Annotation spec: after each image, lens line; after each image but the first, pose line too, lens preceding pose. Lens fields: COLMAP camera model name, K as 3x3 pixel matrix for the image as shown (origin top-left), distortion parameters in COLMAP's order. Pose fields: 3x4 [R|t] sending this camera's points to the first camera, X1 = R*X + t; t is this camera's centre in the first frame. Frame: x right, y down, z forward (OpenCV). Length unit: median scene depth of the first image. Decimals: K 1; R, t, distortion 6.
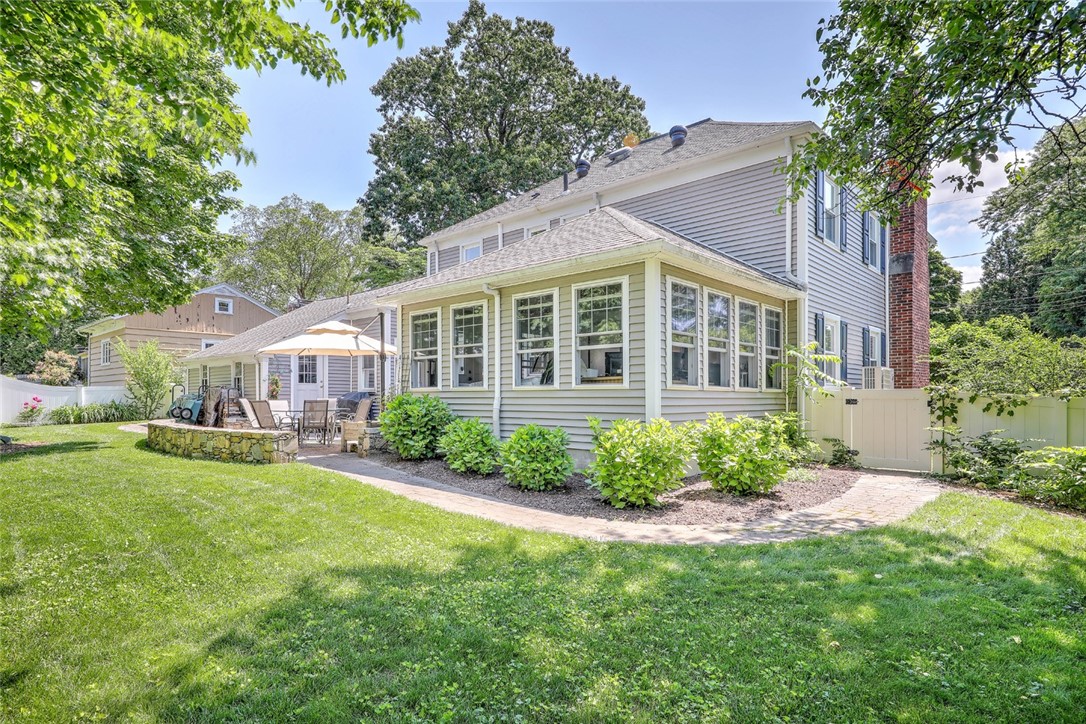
lens RADIAL K [[592.9, 0, 547.1], [0, 592.9, 390.2], [0, 0, 1]] dist [0.001519, -0.001387]
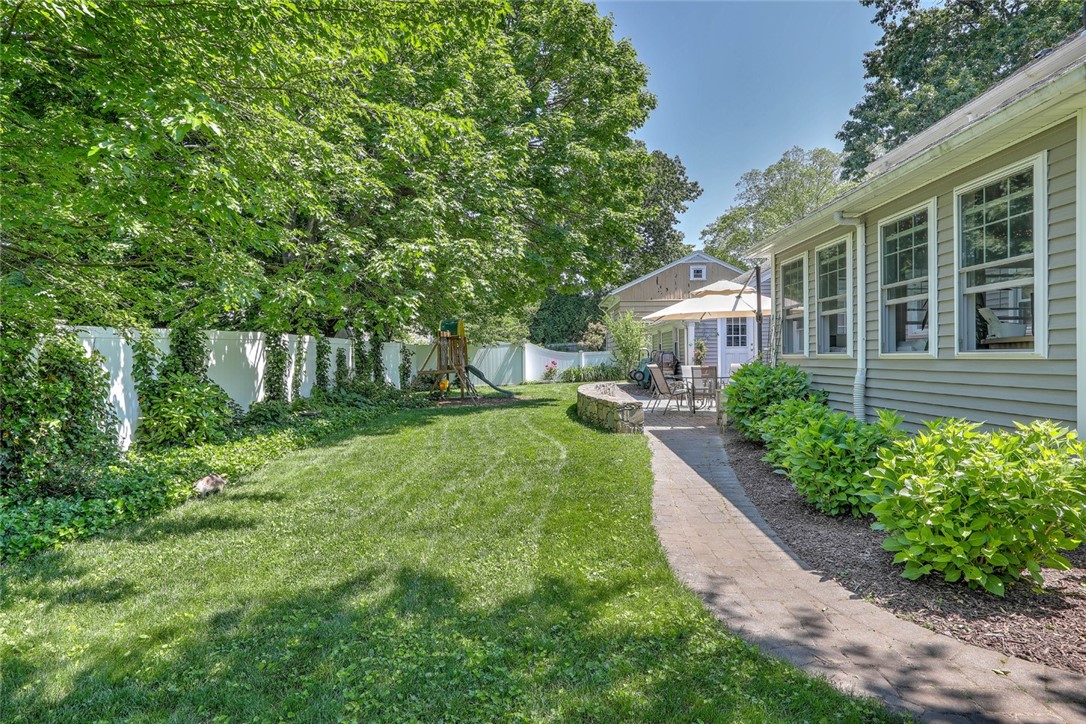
lens RADIAL K [[592.9, 0, 543.6], [0, 592.9, 363.2], [0, 0, 1]] dist [0.001519, -0.001387]
pose [[0.650706, 0.000814, -0.759329, 0.227825], [0.020765, 0.999606, 0.018866, -0.016828], [0.759045, -0.028043, 0.650433, 0.261890]]
